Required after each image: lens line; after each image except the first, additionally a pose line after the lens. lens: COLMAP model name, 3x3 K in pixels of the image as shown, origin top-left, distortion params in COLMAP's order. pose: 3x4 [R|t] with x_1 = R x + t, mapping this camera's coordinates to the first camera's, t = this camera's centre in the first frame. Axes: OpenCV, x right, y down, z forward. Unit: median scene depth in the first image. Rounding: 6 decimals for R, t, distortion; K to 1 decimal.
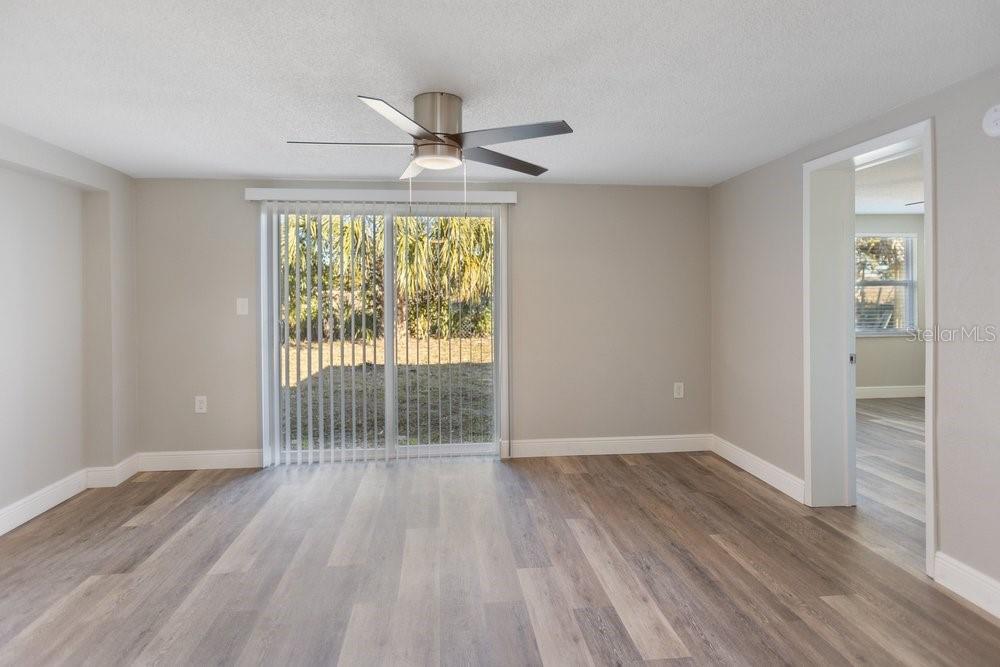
lens RADIAL K [[551.2, 0, 499.7], [0, 551.2, 291.9], [0, 0, 1]] dist [-0.000632, 0.004661]
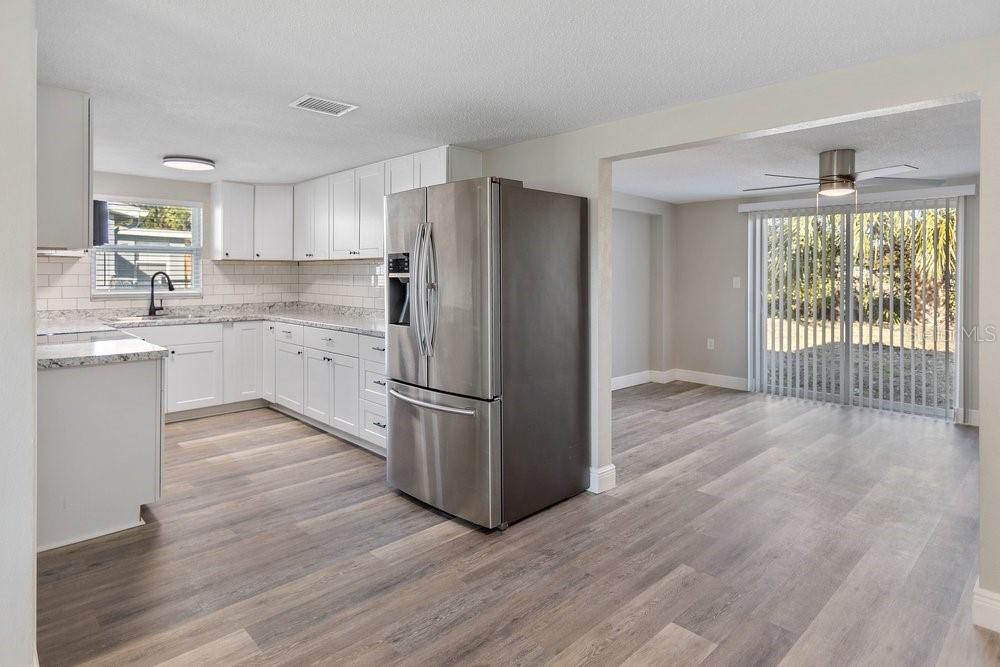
lens RADIAL K [[554.3, 0, 496.7], [0, 554.3, 281.4], [0, 0, 1]] dist [-0.006611, 0.010494]
pose [[0.611567, 0.019896, -0.790942, 0.336299], [-0.007323, 0.999783, 0.019487, -0.001108], [0.791159, -0.006126, 0.611580, -0.455557]]
